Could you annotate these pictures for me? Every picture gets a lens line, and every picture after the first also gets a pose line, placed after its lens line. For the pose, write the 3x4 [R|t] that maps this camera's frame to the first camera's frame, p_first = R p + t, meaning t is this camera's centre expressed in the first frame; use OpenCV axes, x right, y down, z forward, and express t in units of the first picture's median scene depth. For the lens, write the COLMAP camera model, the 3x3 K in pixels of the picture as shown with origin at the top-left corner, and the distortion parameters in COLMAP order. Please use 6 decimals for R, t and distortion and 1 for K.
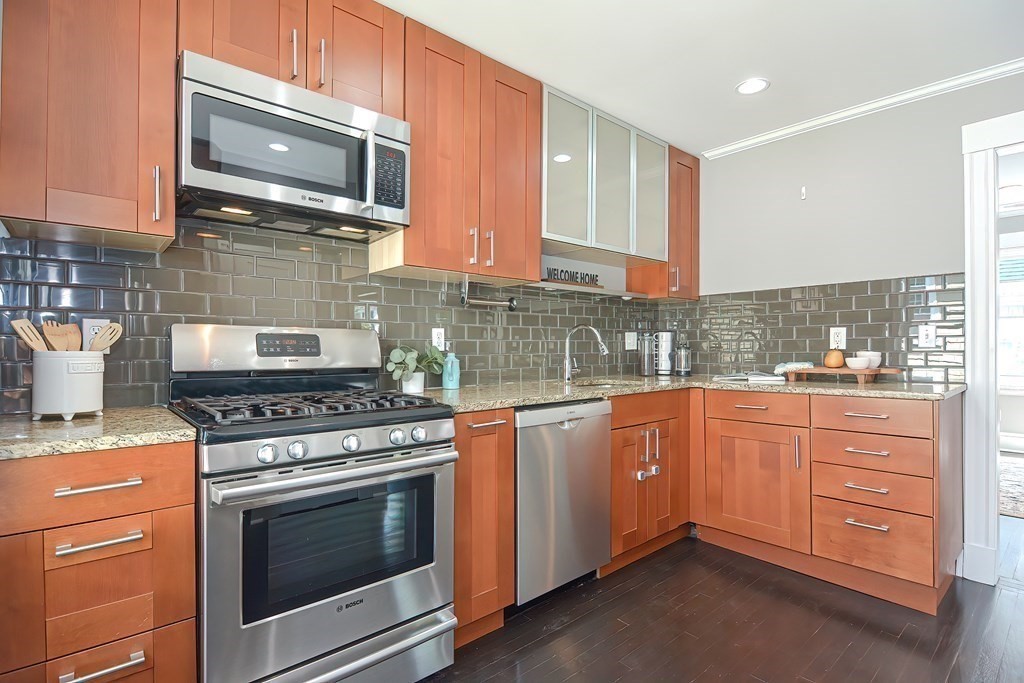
lens RADIAL K [[497.8, 0, 491.8], [0, 497.8, 342.9], [0, 0, 1]] dist [0.005086, -0.010149]
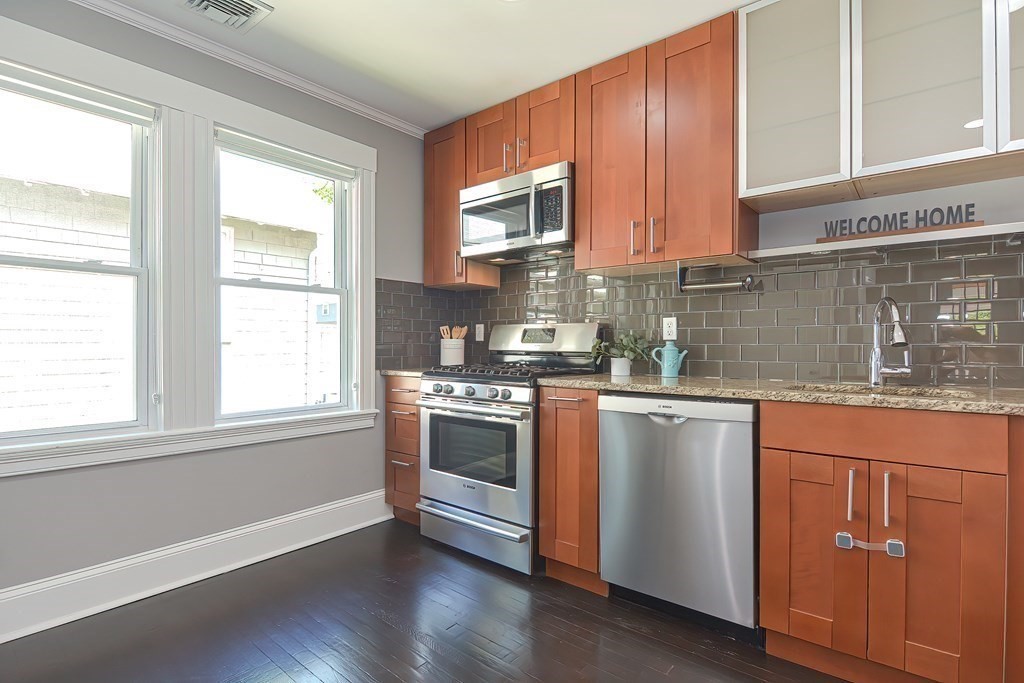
lens RADIAL K [[497.8, 0, 513.4], [0, 497.8, 341.7], [0, 0, 1]] dist [0.005086, -0.010149]
pose [[0.181696, -0.007702, -0.983325, 0.844868], [0.002977, 0.999969, -0.007283, 0.026403], [0.983350, -0.001604, 0.181713, 0.501434]]
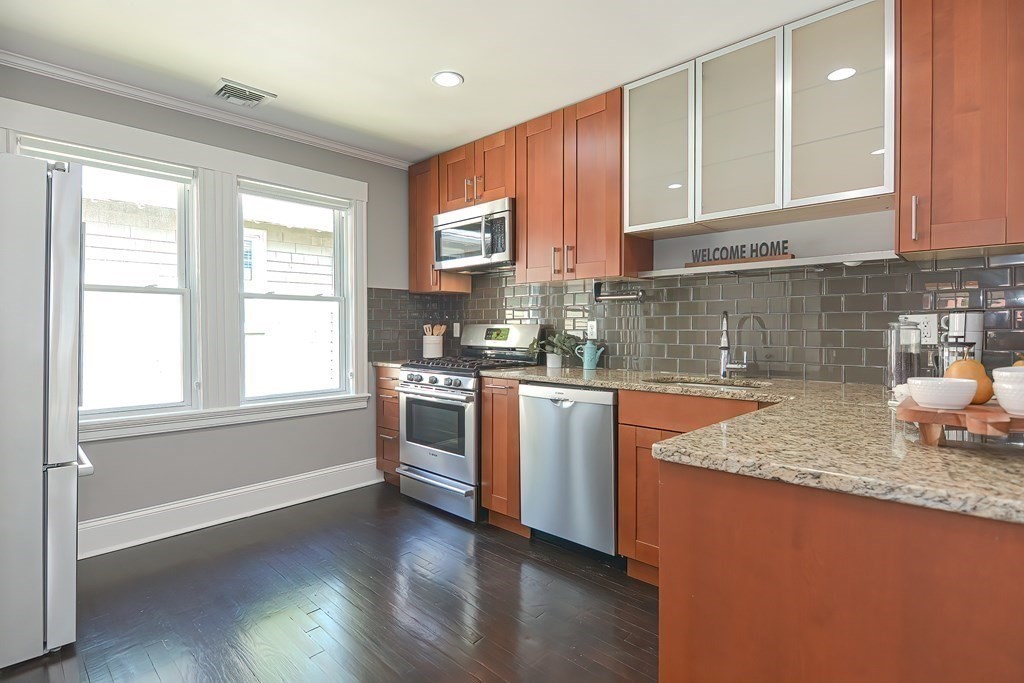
lens RADIAL K [[497.8, 0, 513.7], [0, 497.8, 331.0], [0, 0, 1]] dist [0.005086, -0.010149]
pose [[0.116066, 0.004171, -0.993233, 1.138472], [0.007776, 0.999957, 0.005108, -0.012592], [0.993211, -0.008316, 0.116028, 0.656925]]
